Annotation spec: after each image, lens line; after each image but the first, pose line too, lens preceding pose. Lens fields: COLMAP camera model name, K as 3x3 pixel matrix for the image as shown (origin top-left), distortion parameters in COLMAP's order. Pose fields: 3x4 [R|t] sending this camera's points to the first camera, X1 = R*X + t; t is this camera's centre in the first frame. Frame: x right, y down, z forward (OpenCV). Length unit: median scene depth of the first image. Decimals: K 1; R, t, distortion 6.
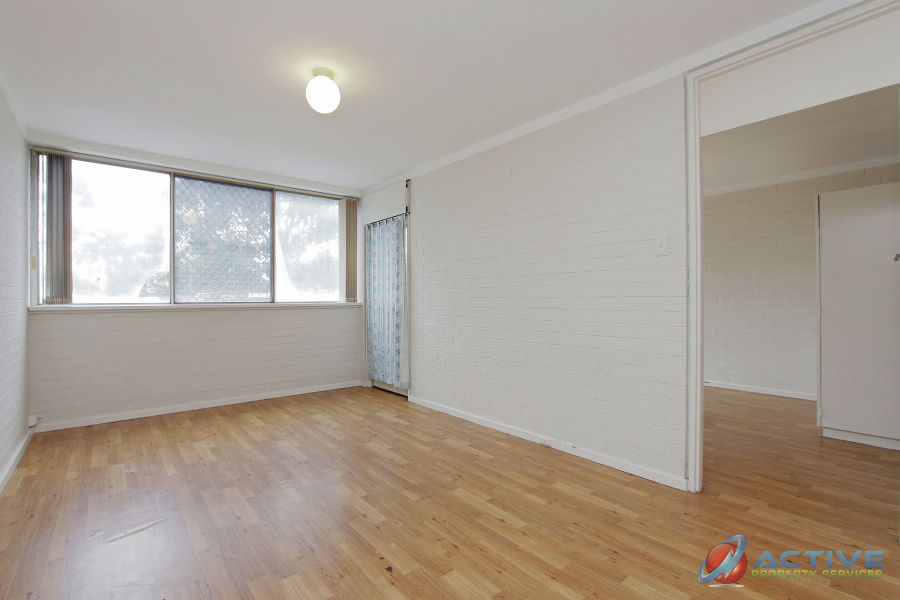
lens RADIAL K [[407.6, 0, 442.6], [0, 407.6, 301.1], [0, 0, 1]] dist [-0.012824, -0.000799]
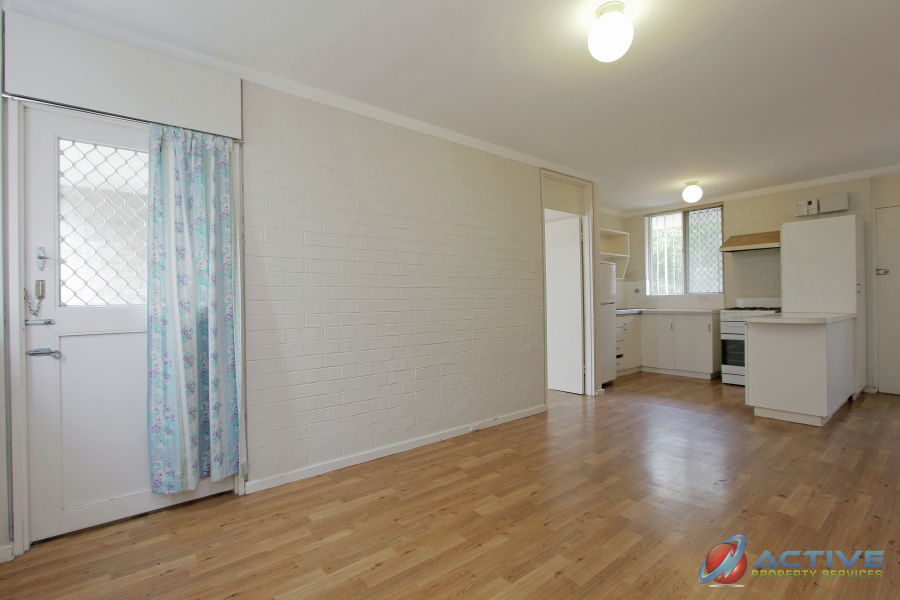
lens RADIAL K [[407.6, 0, 442.6], [0, 407.6, 301.1], [0, 0, 1]] dist [-0.012824, -0.000799]
pose [[0.020715, 0.007745, 0.999755, -0.699362], [0.013423, 0.999878, -0.008024, 0.006125], [-0.999695, 0.013586, 0.020609, 0.855766]]
